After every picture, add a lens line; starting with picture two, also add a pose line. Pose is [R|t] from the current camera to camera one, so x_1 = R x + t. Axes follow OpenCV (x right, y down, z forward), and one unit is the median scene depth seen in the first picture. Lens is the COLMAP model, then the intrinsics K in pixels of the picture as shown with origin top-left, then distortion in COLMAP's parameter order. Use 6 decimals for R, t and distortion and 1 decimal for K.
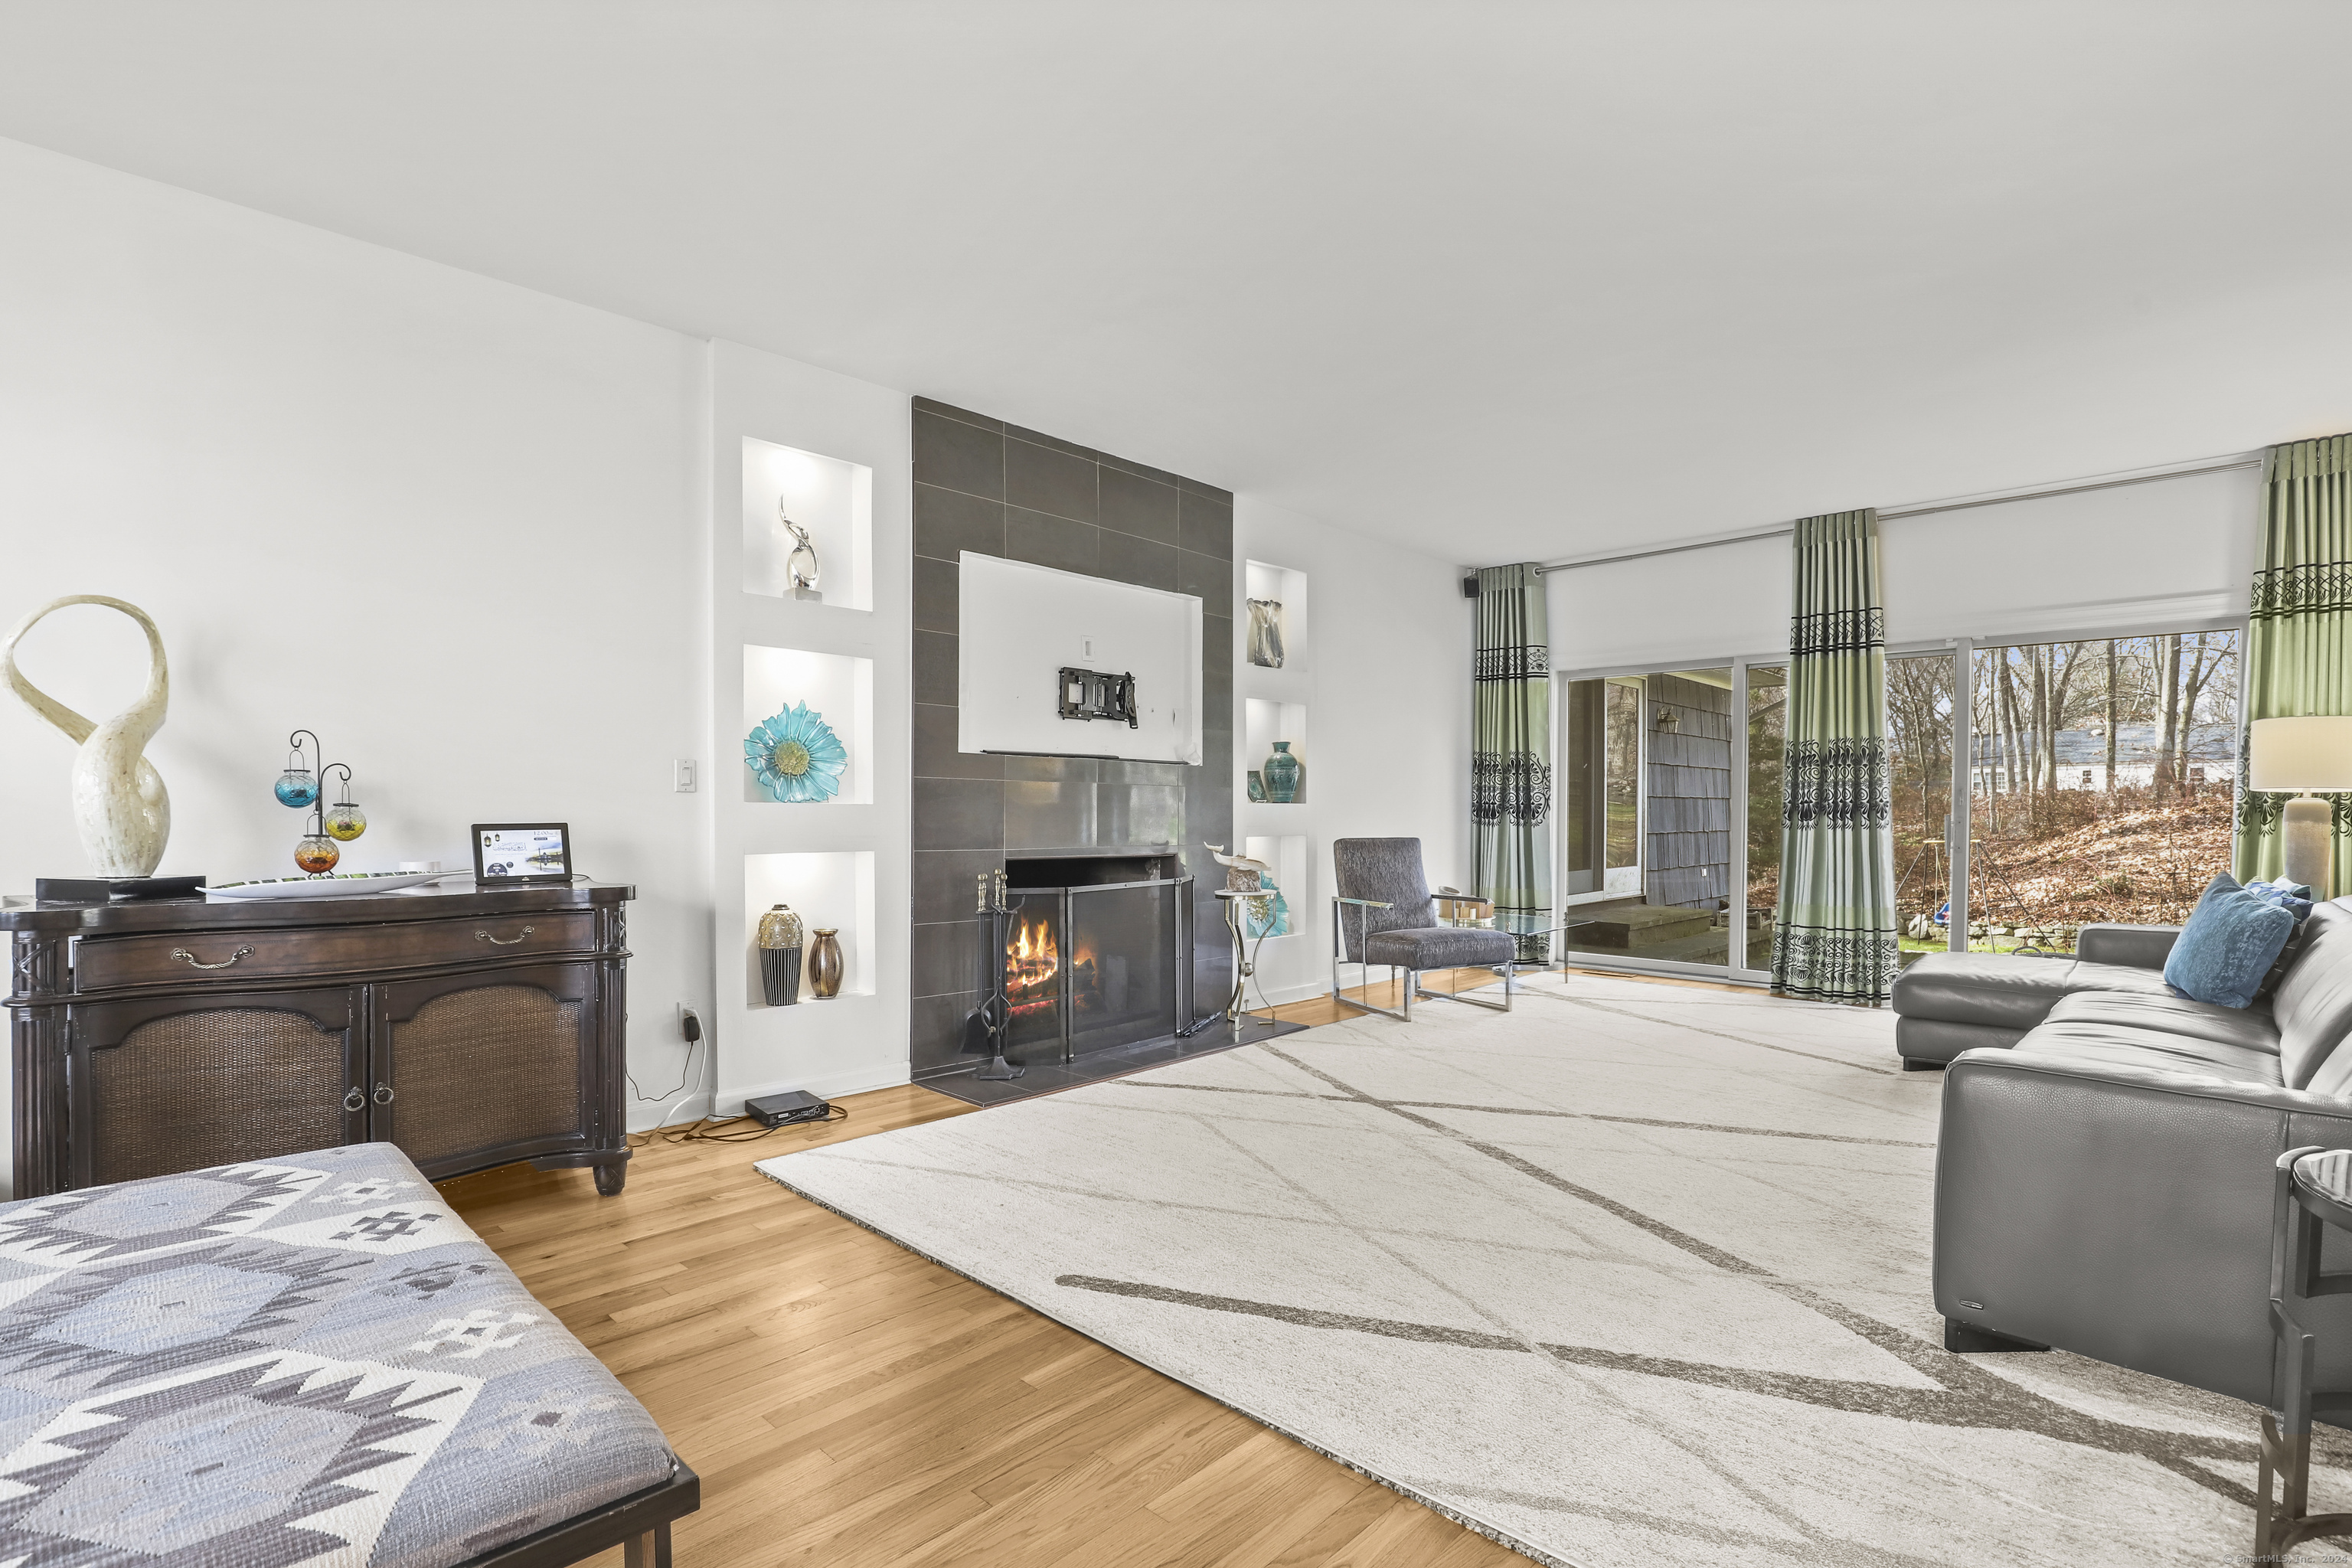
lens RADIAL K [[1091.1, 0, 1196.5], [0, 1091.1, 822.3], [0, 0, 1]] dist [0.000299, 0.000547]
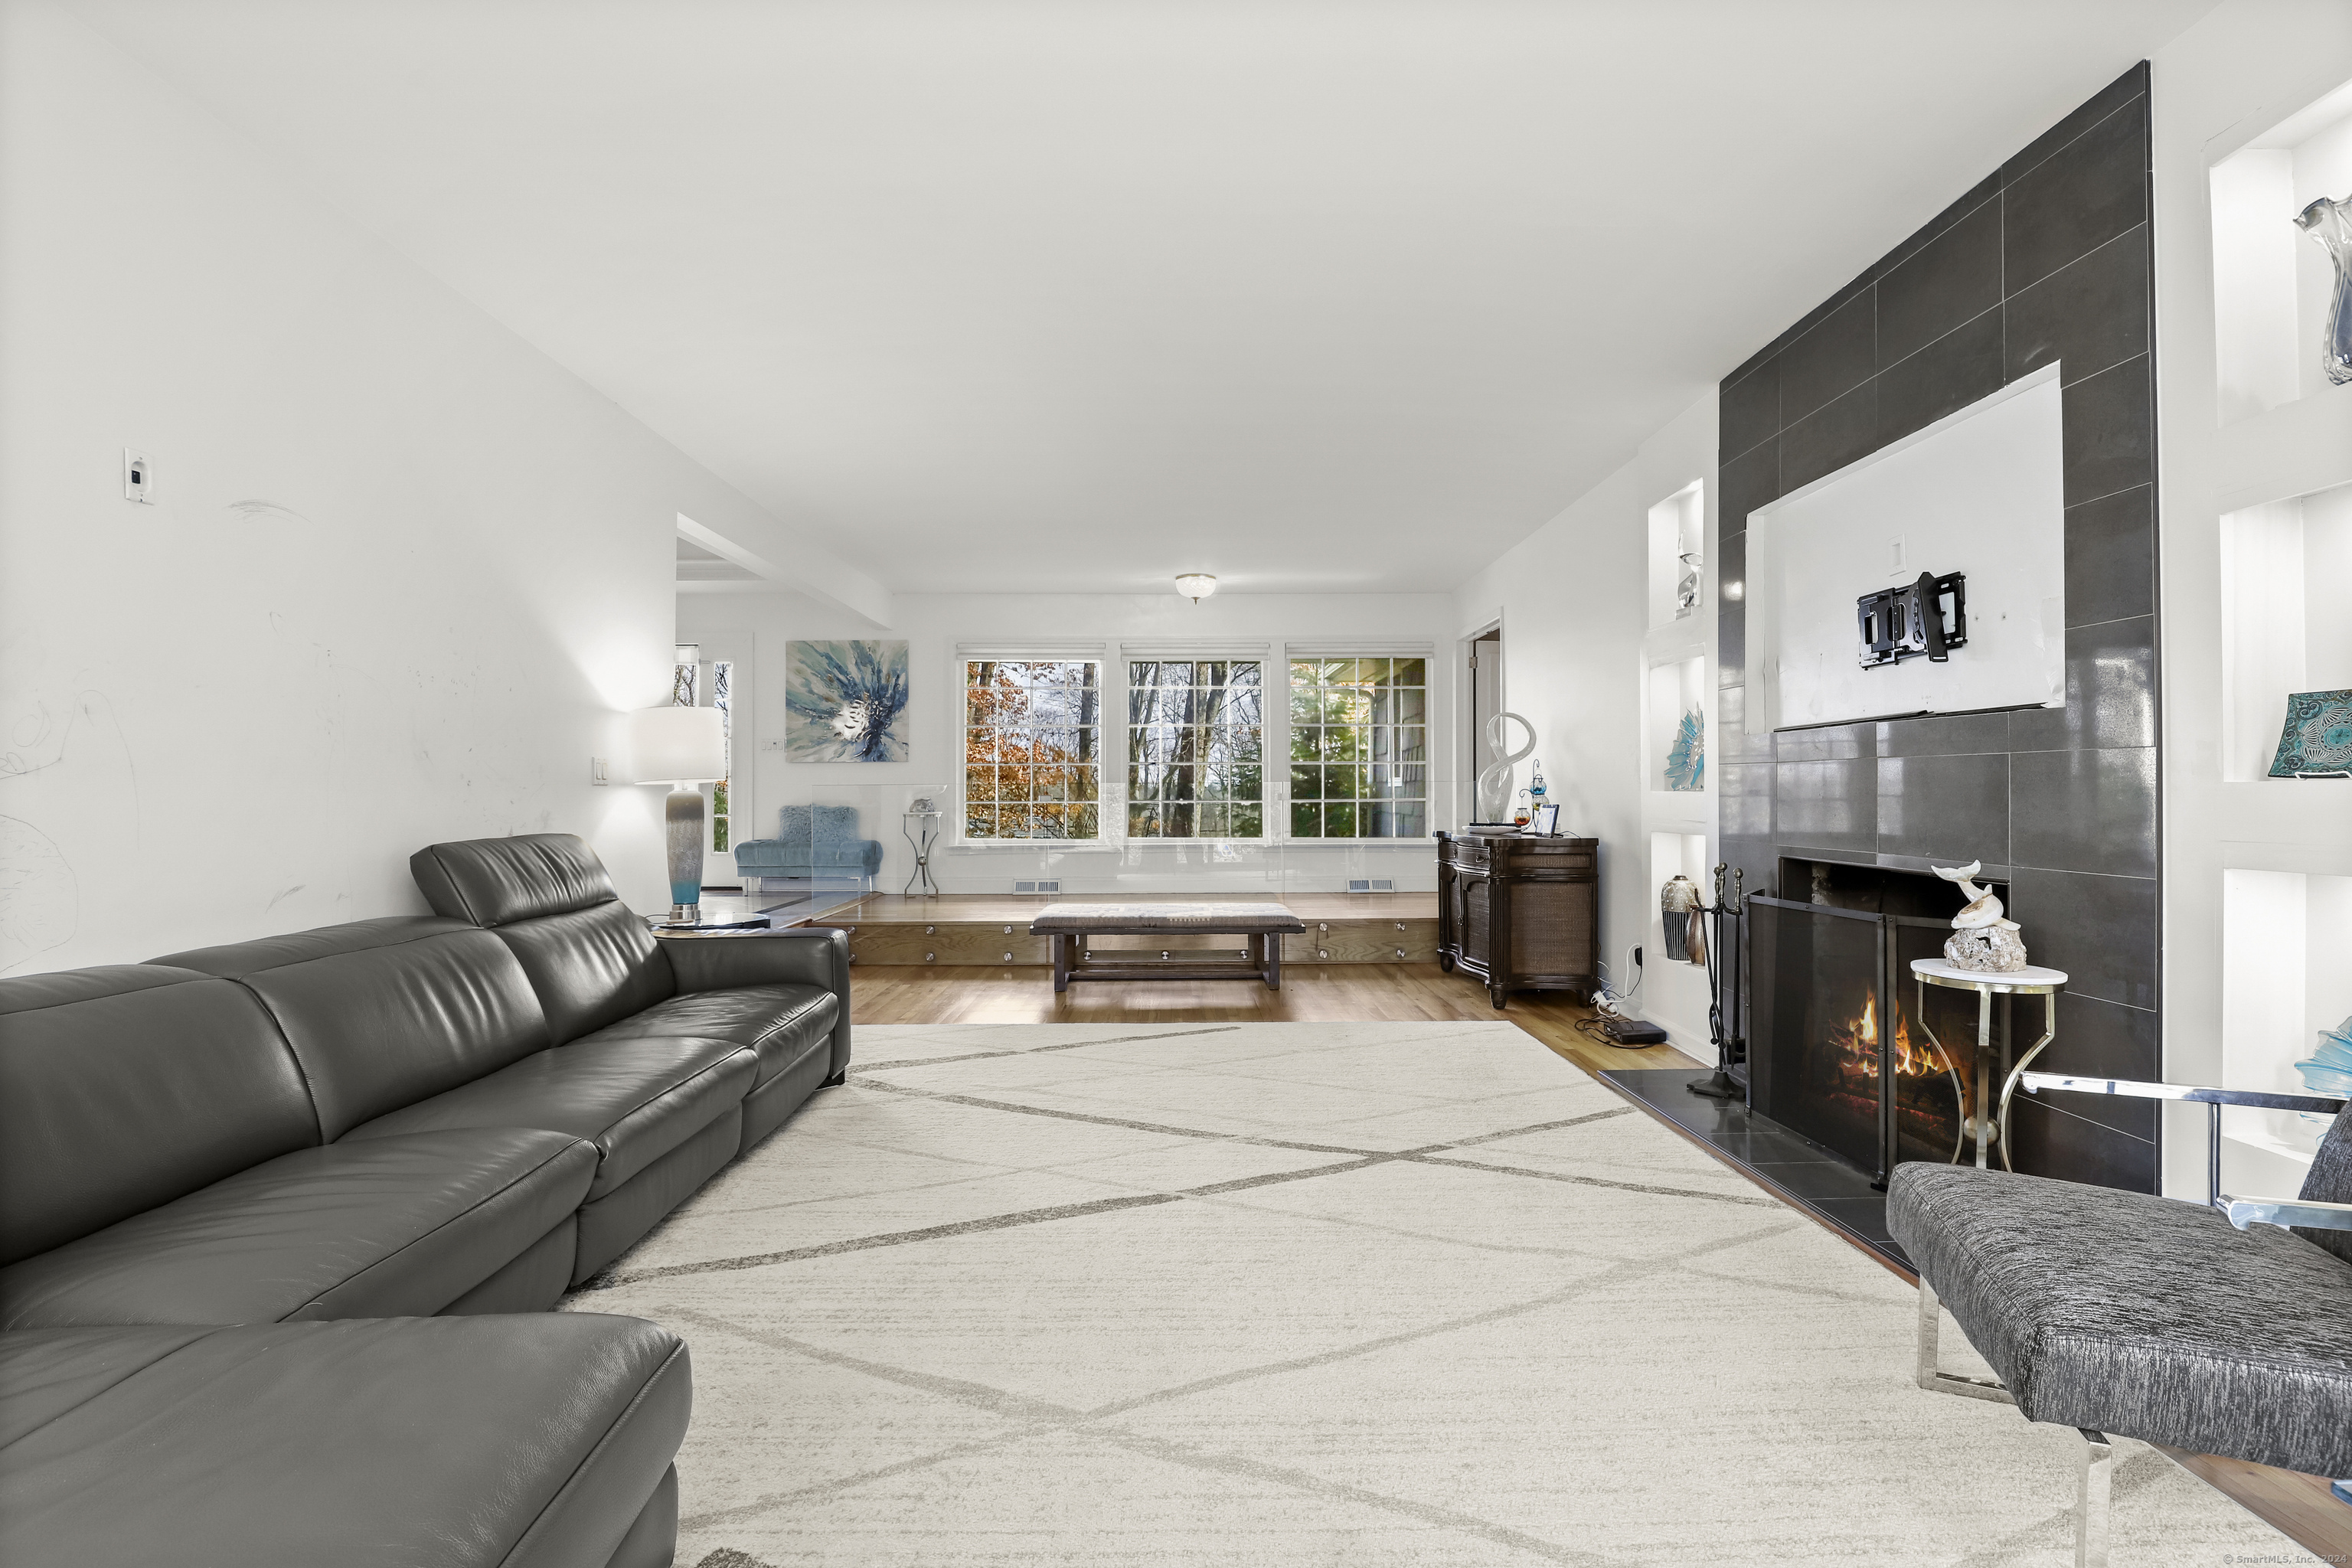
lens RADIAL K [[1091.1, 0, 1181.8], [0, 1091.1, 781.5], [0, 0, 1]] dist [0.000299, 0.000547]
pose [[-0.723646, -0.010249, -0.690096, 0.916919], [-0.011612, 0.999929, -0.002675, -0.020613], [0.690074, 0.006078, -0.723713, 1.612915]]
